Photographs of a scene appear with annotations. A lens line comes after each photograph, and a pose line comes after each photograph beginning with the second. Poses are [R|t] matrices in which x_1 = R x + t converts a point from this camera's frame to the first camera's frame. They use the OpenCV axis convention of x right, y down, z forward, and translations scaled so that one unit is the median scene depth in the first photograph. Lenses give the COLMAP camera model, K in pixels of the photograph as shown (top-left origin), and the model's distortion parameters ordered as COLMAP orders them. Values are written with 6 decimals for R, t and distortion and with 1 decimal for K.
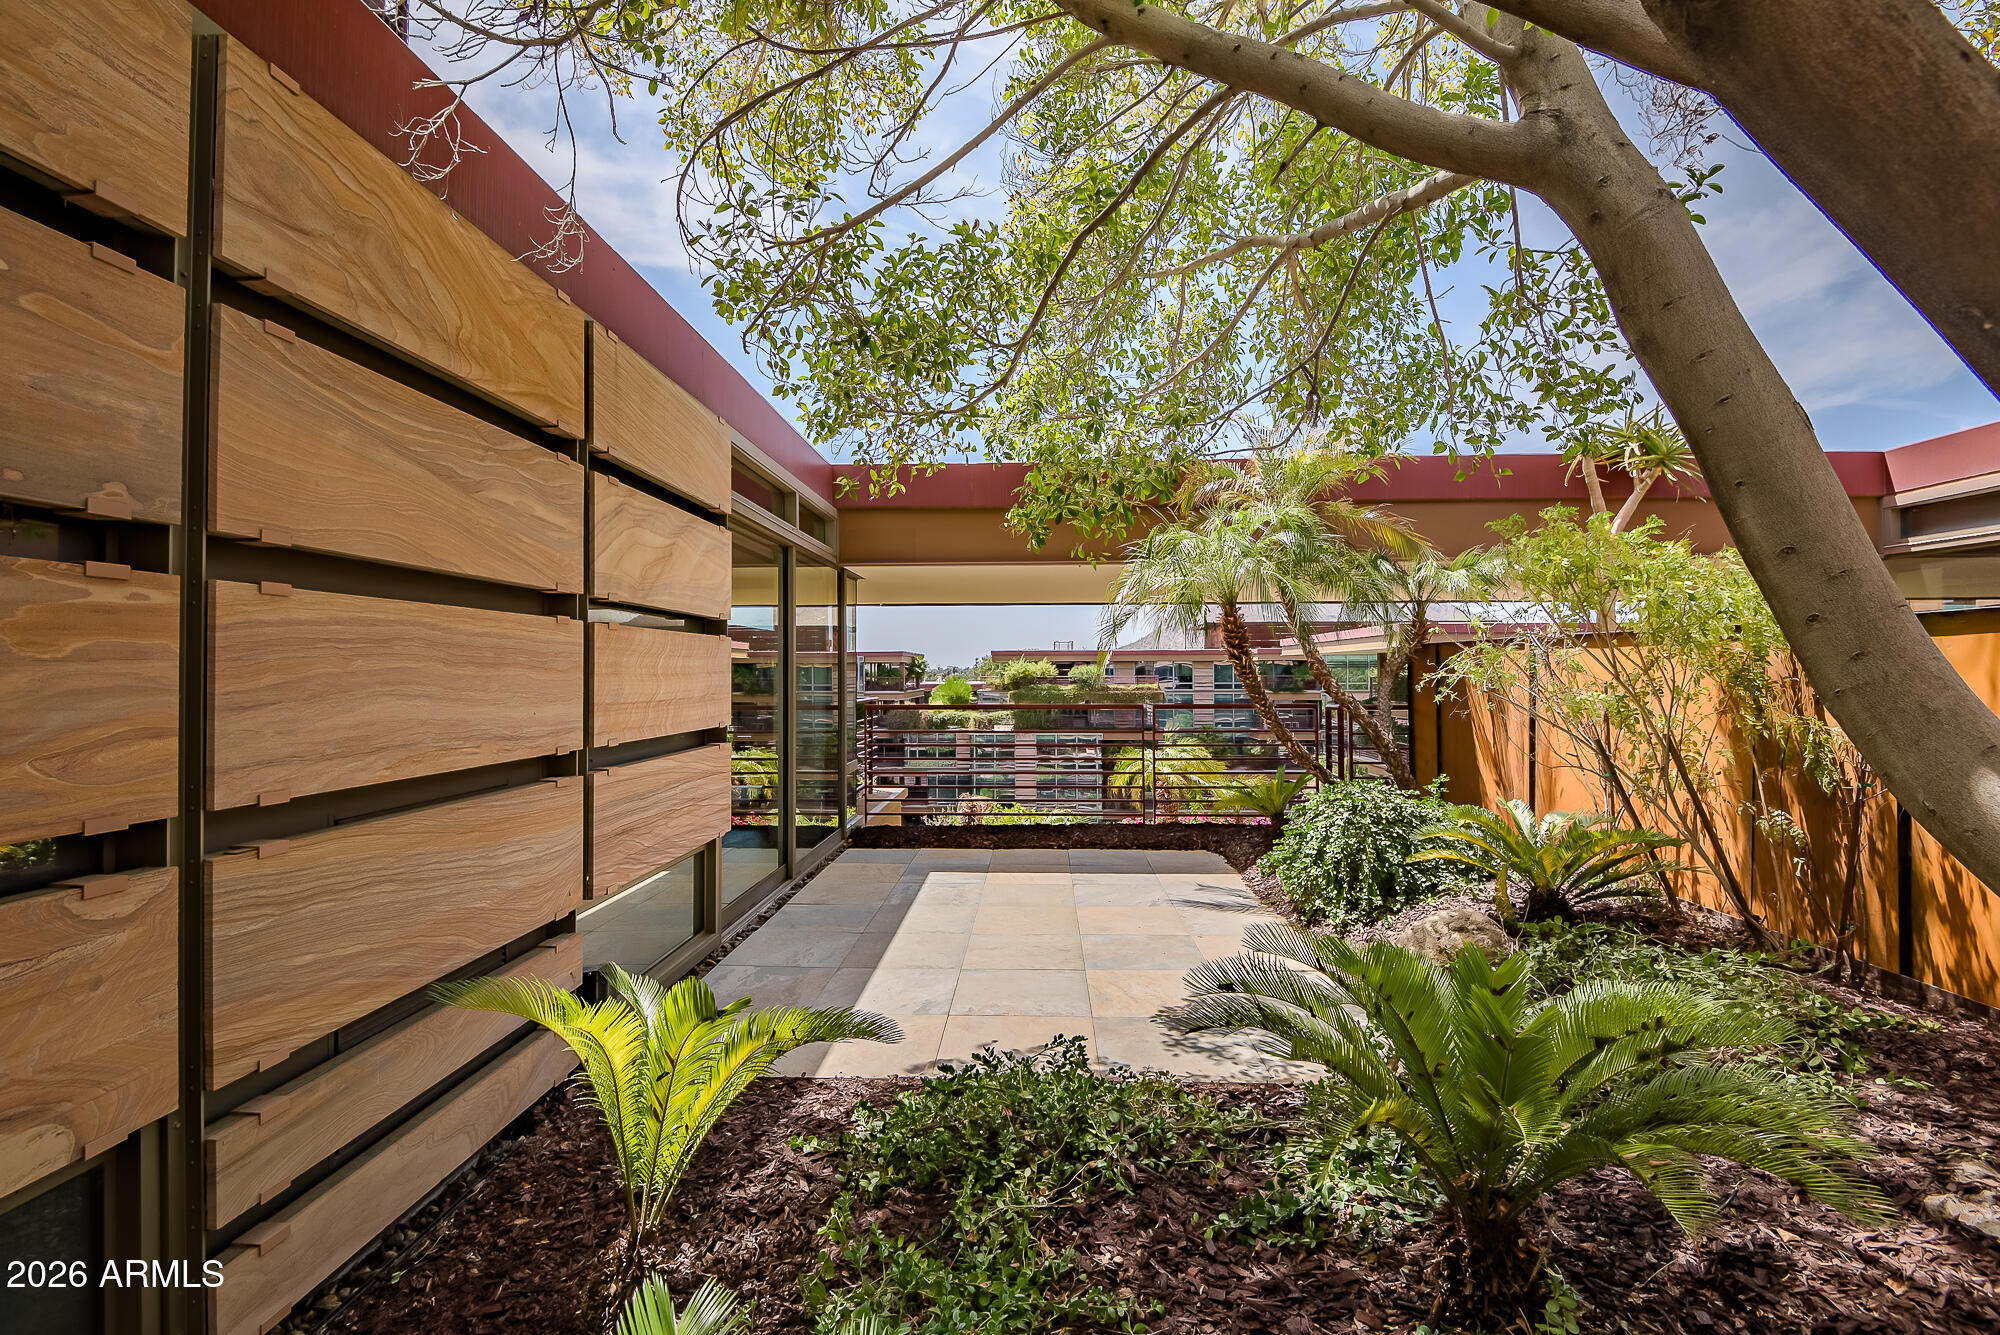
lens RADIAL K [[910.9, 0, 1000.0], [0, 910.9, 667.5], [0, 0, 1]] dist [0.026022, -0.024136]
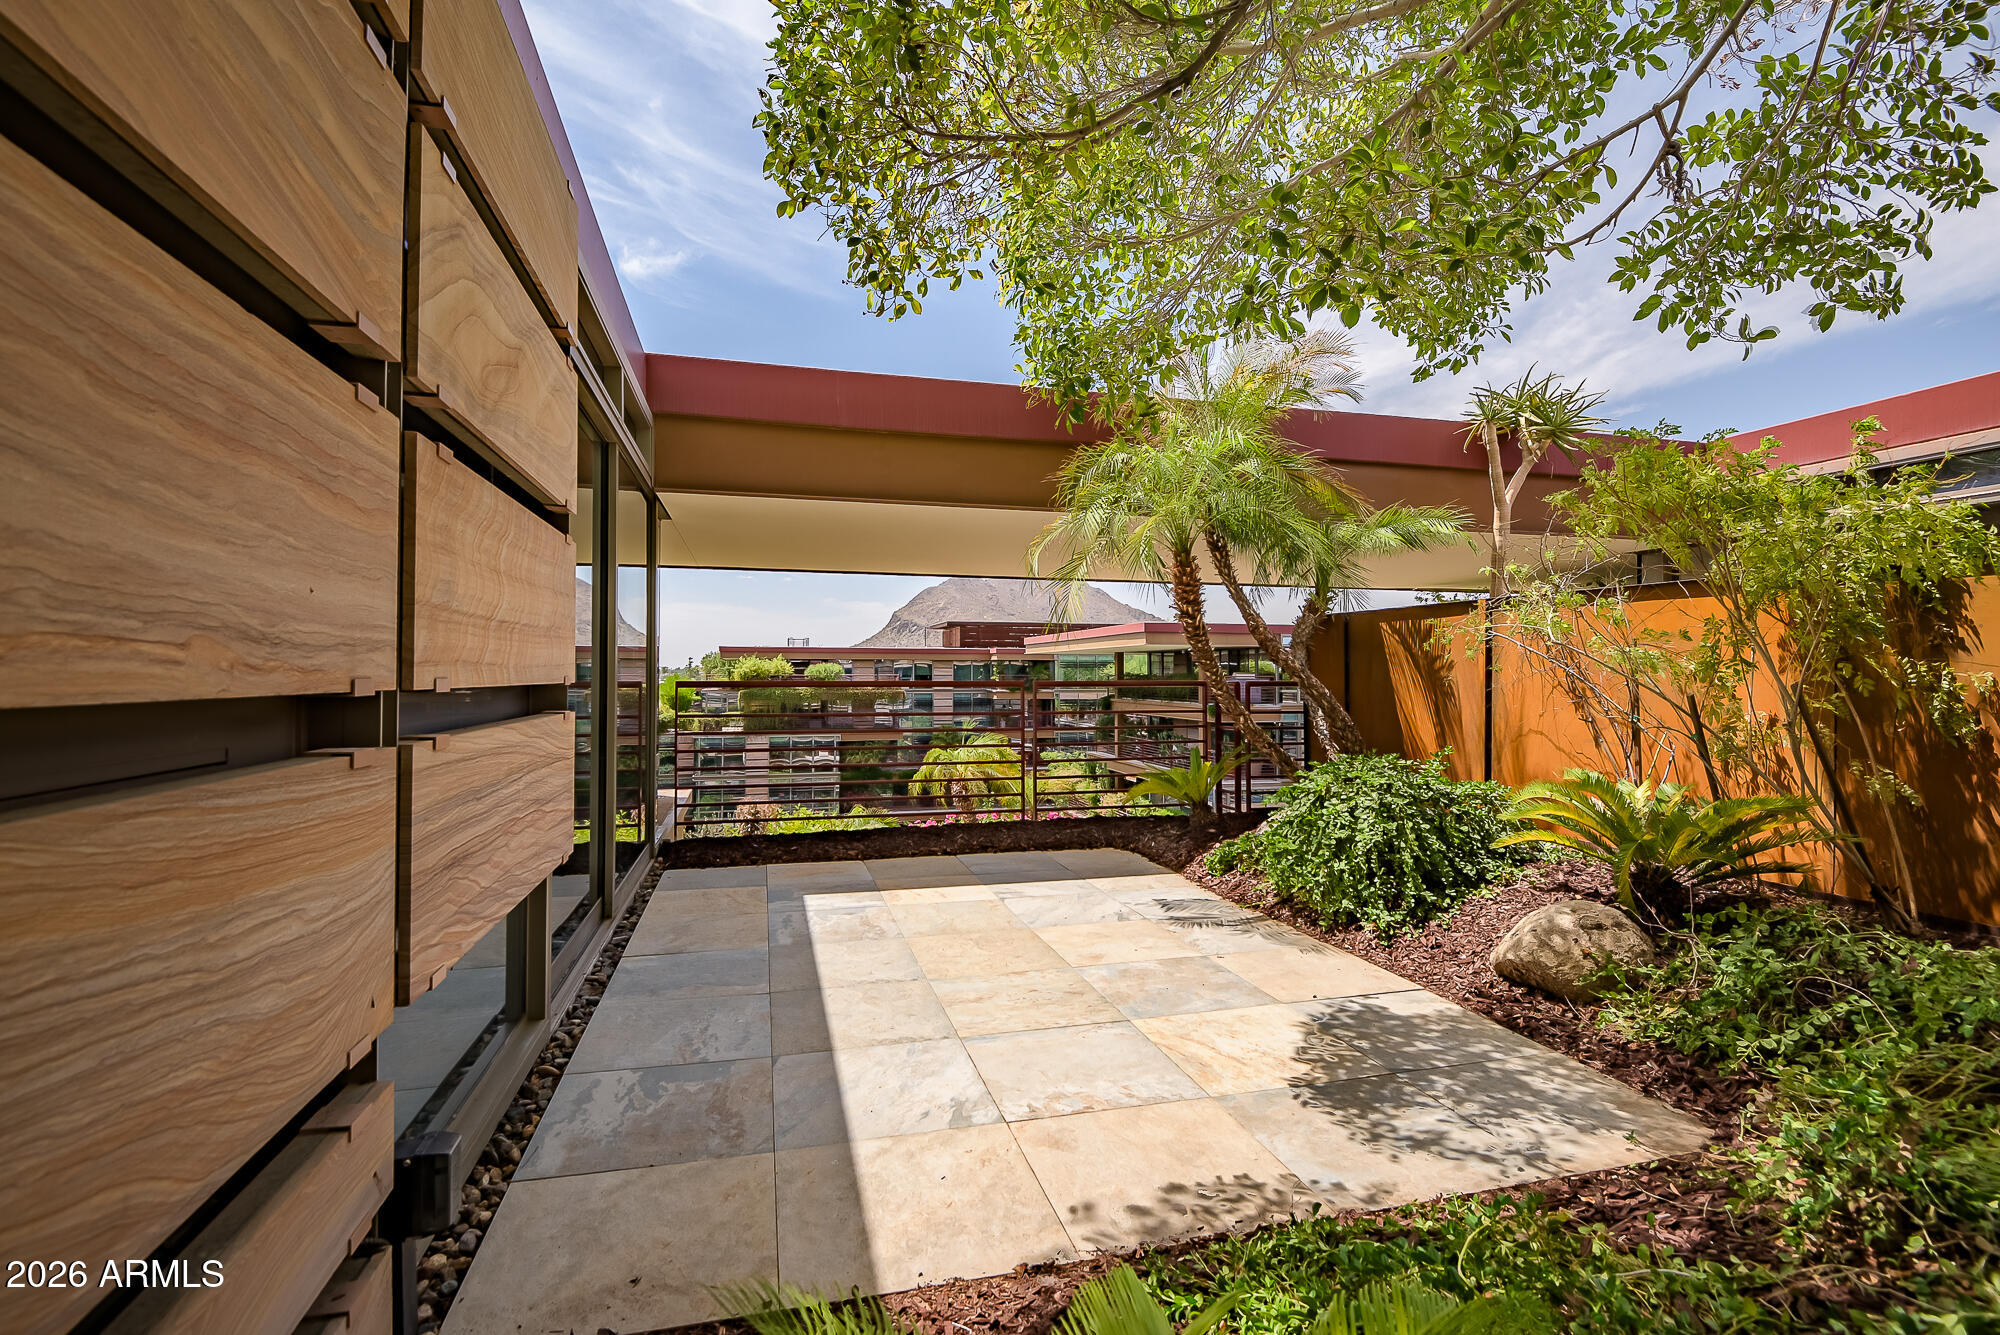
lens RADIAL K [[923.8, 0, 1002.8], [0, 923.8, 662.9], [0, 0, 1]] dist [0.024269, -0.024078]
pose [[0.955234, 0.009474, 0.295700, -0.069737], [-0.007503, 0.999941, -0.007798, 0.017839], [-0.295757, 0.005230, 0.955249, 0.104775]]
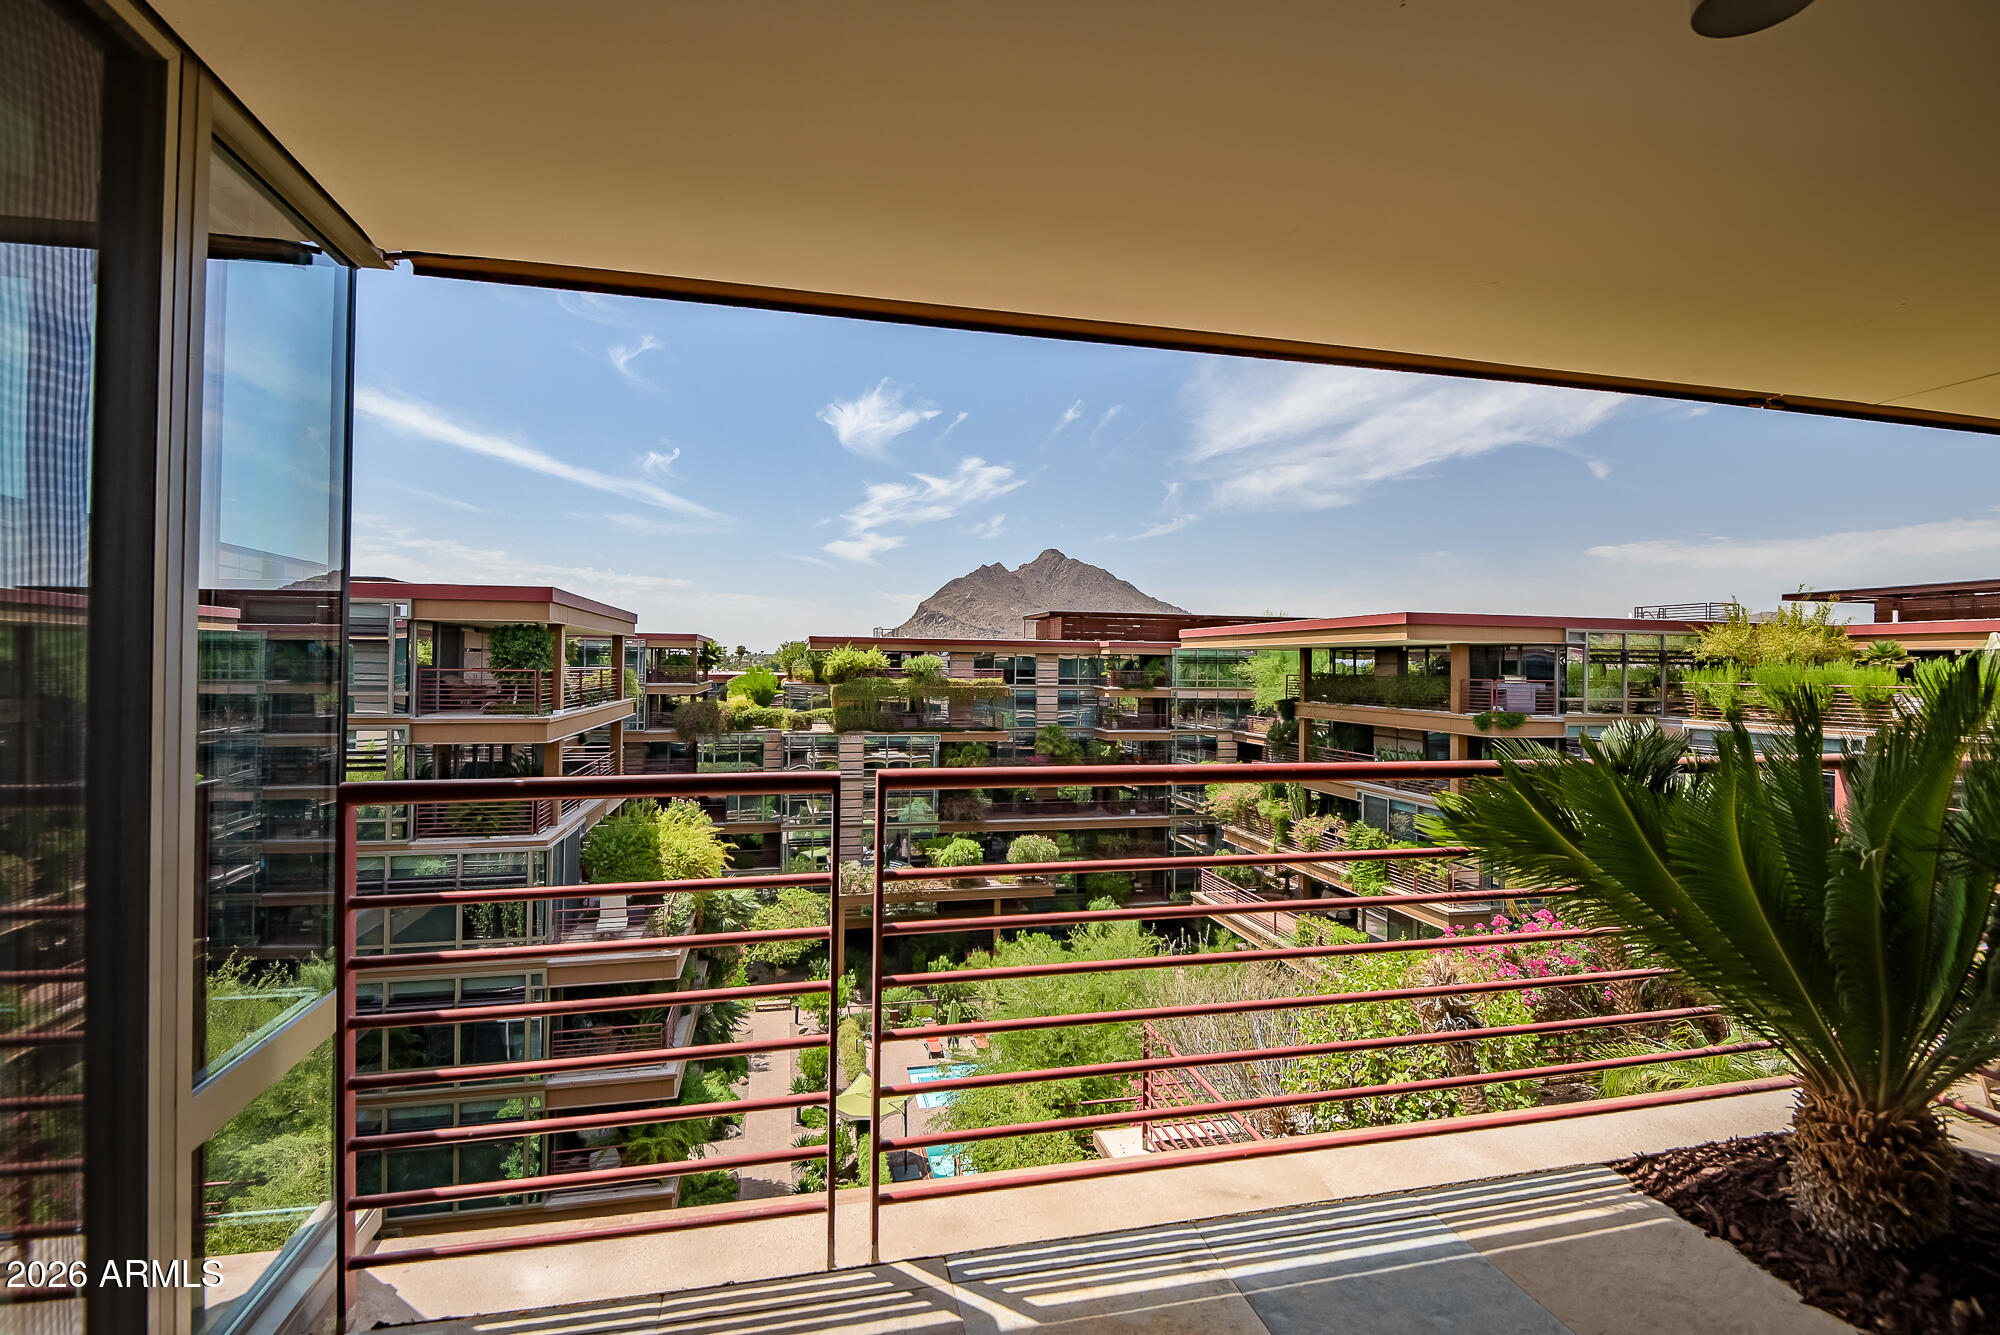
lens RADIAL K [[923.8, 0, 1002.8], [0, 923.8, 662.9], [0, 0, 1]] dist [0.024269, -0.024078]
pose [[0.961910, 0.017664, 0.272793, -0.390820], [-0.018702, 0.999824, 0.001206, 0.009617], [-0.272724, -0.006262, 0.962072, 0.718821]]
